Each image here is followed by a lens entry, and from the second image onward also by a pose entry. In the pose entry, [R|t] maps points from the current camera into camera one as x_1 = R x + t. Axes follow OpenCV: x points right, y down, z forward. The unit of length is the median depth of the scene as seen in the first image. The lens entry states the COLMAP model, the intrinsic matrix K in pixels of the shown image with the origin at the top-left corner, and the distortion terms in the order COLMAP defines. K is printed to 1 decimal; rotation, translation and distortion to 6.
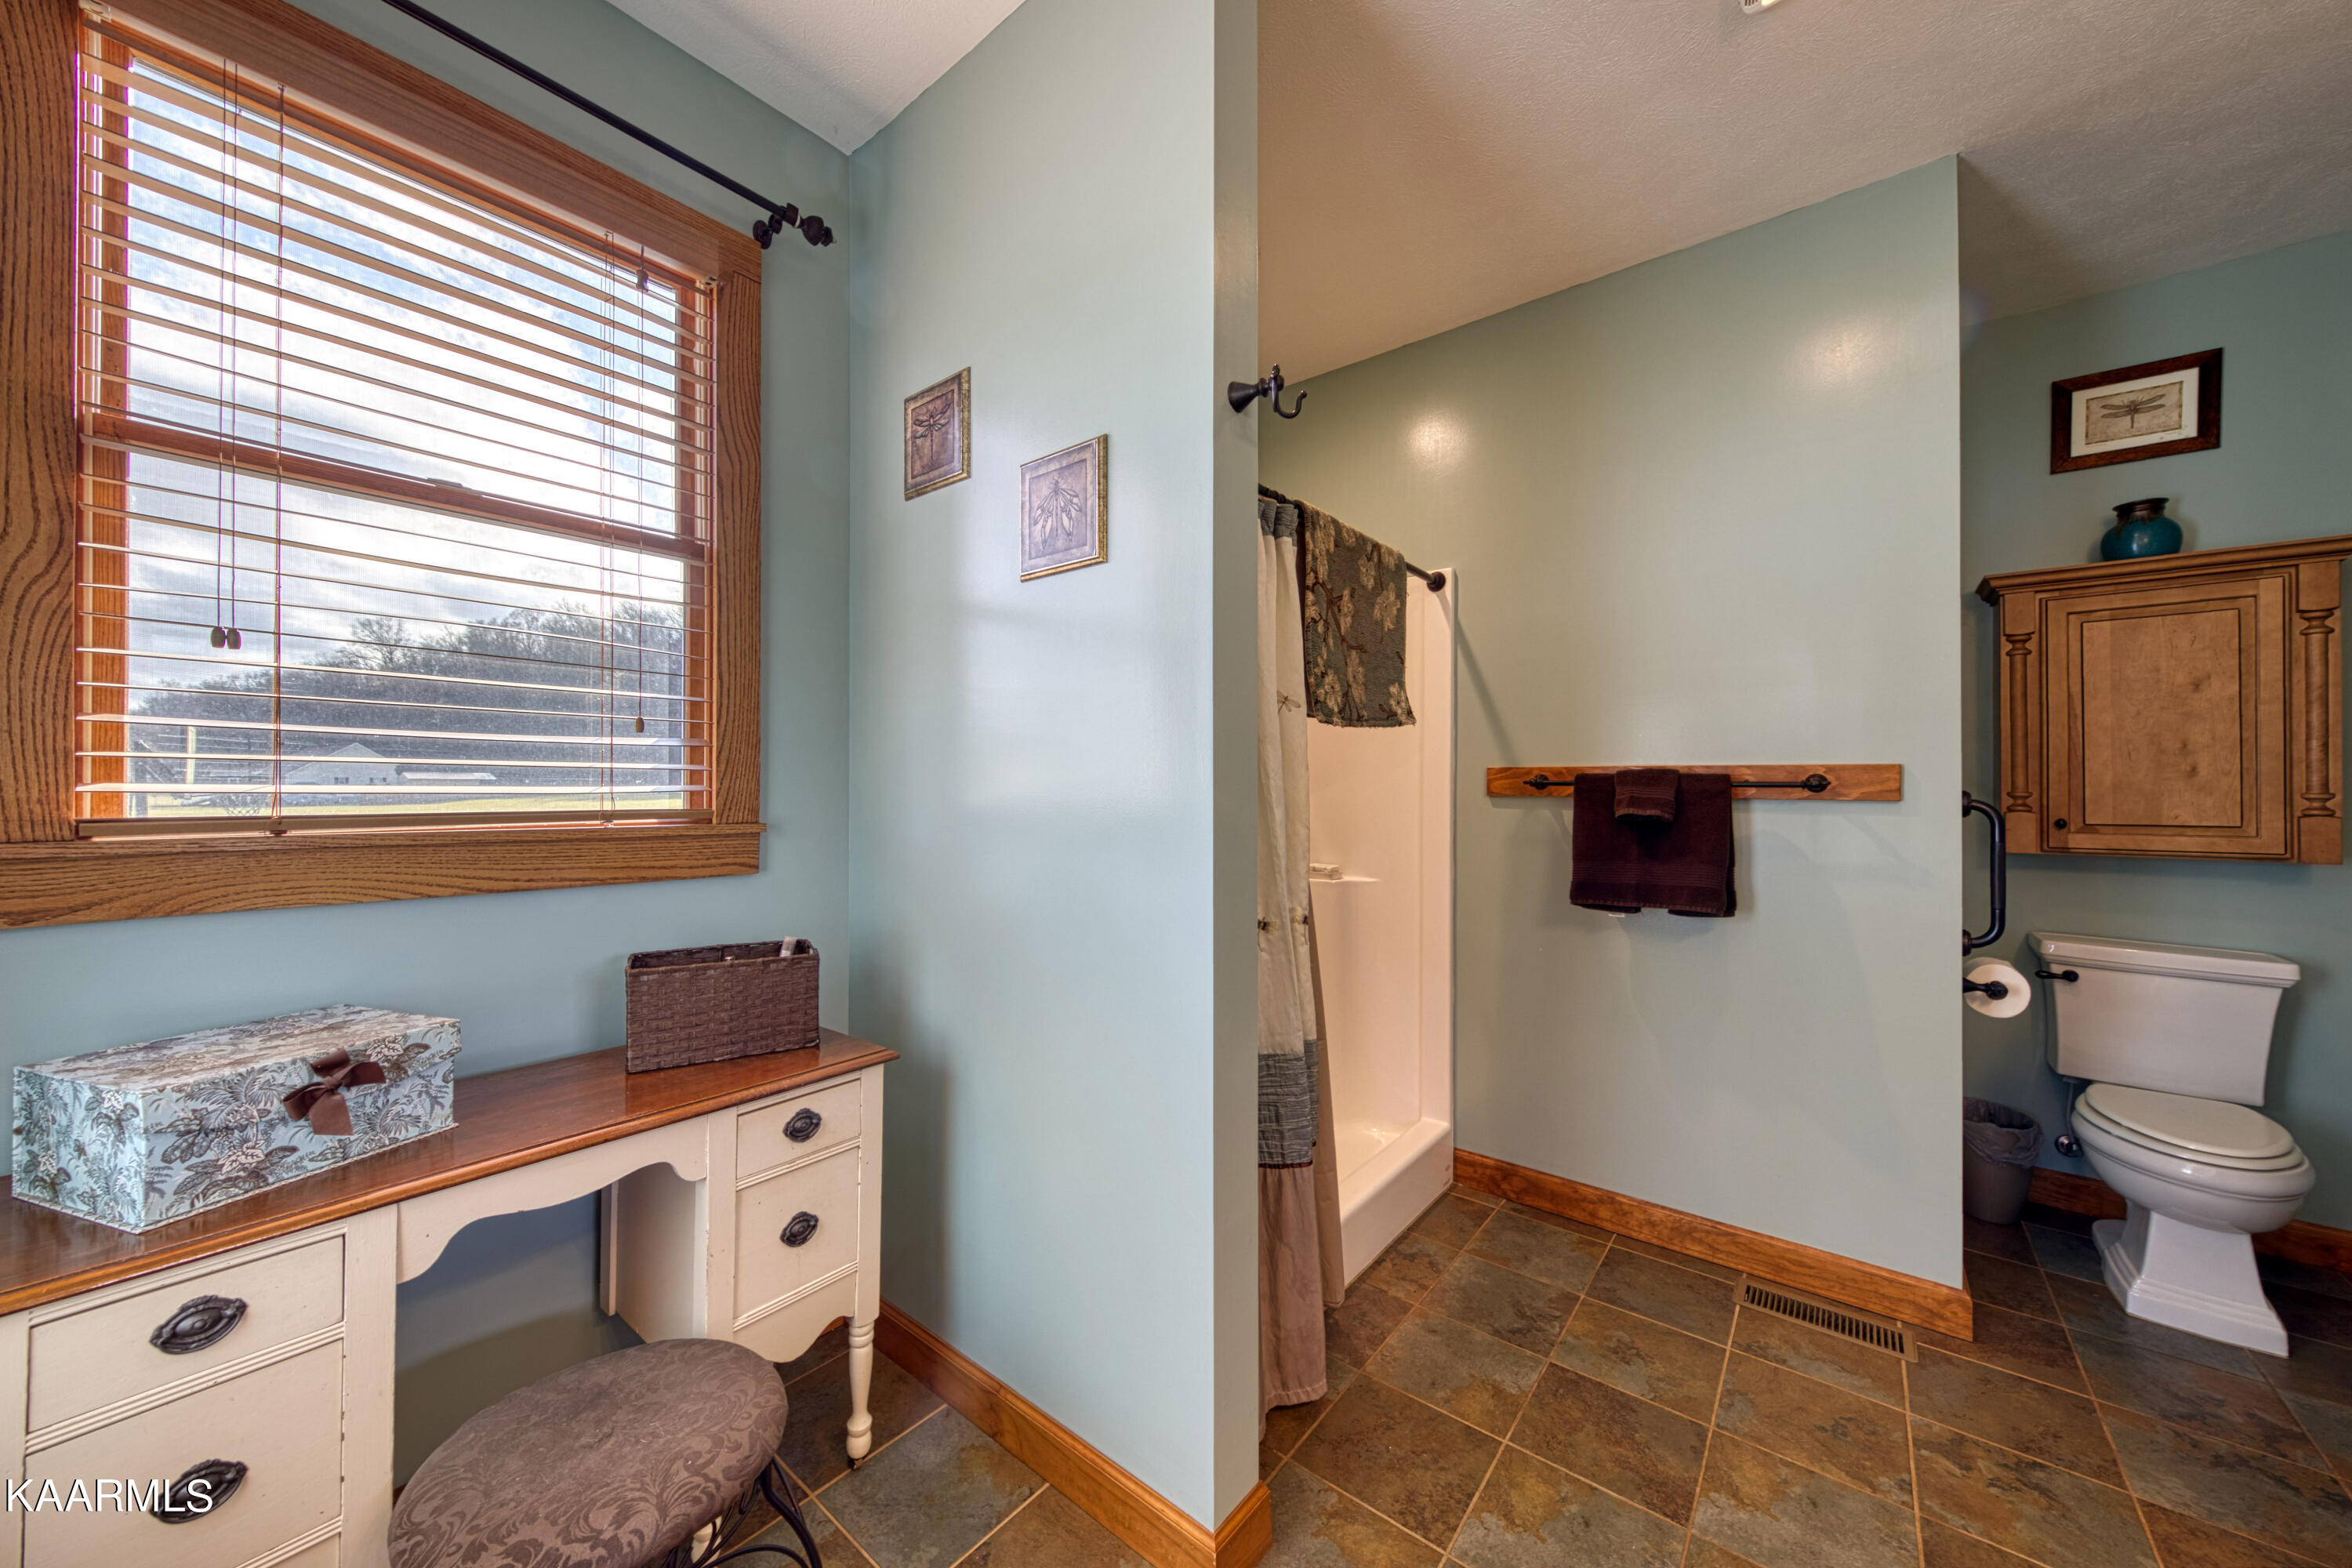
lens RADIAL K [[828.9, 0, 1176.0], [0, 828.9, 786.0], [0, 0, 1]] dist [0.001327, -0.000223]
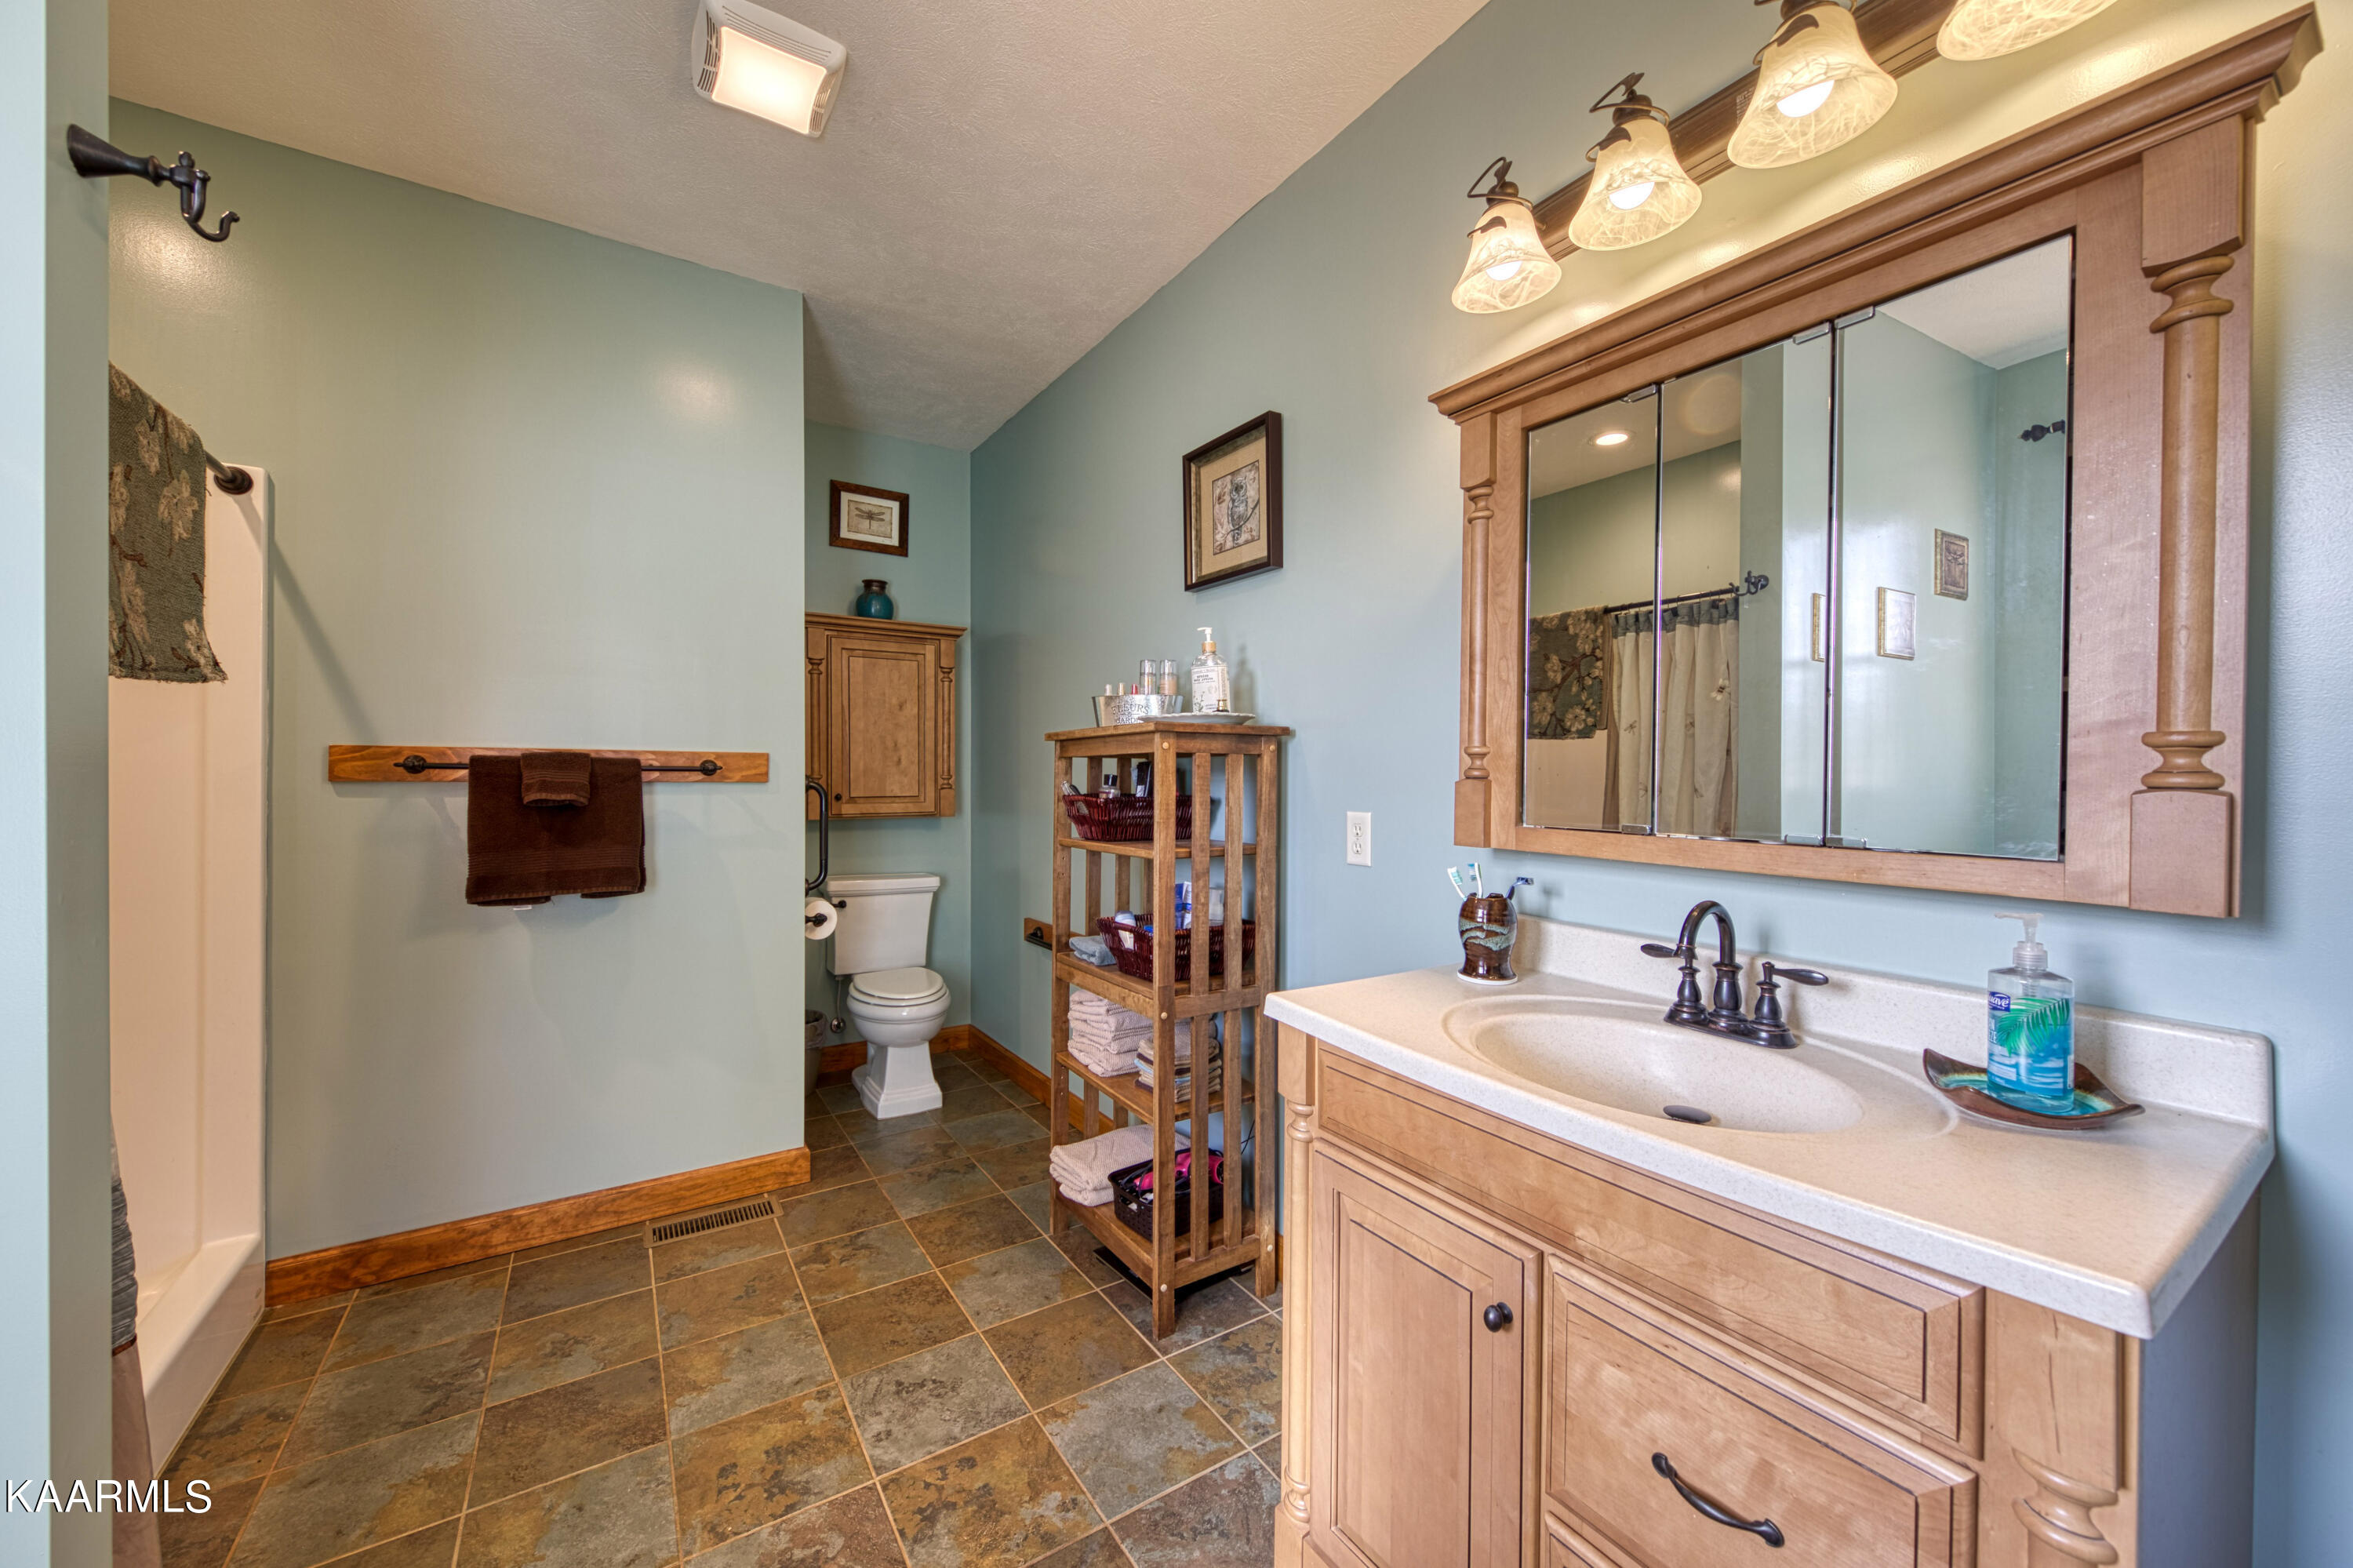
lens RADIAL K [[873.1, 0, 1174.5], [0, 873.1, 778.9], [0, 0, 1]] dist [-0.001205, -0.000286]
pose [[0.307216, -0.006958, 0.951614, -0.183728], [-0.004174, 0.999954, 0.008659, -0.001059], [-0.951631, -0.006632, 0.307172, 0.001529]]
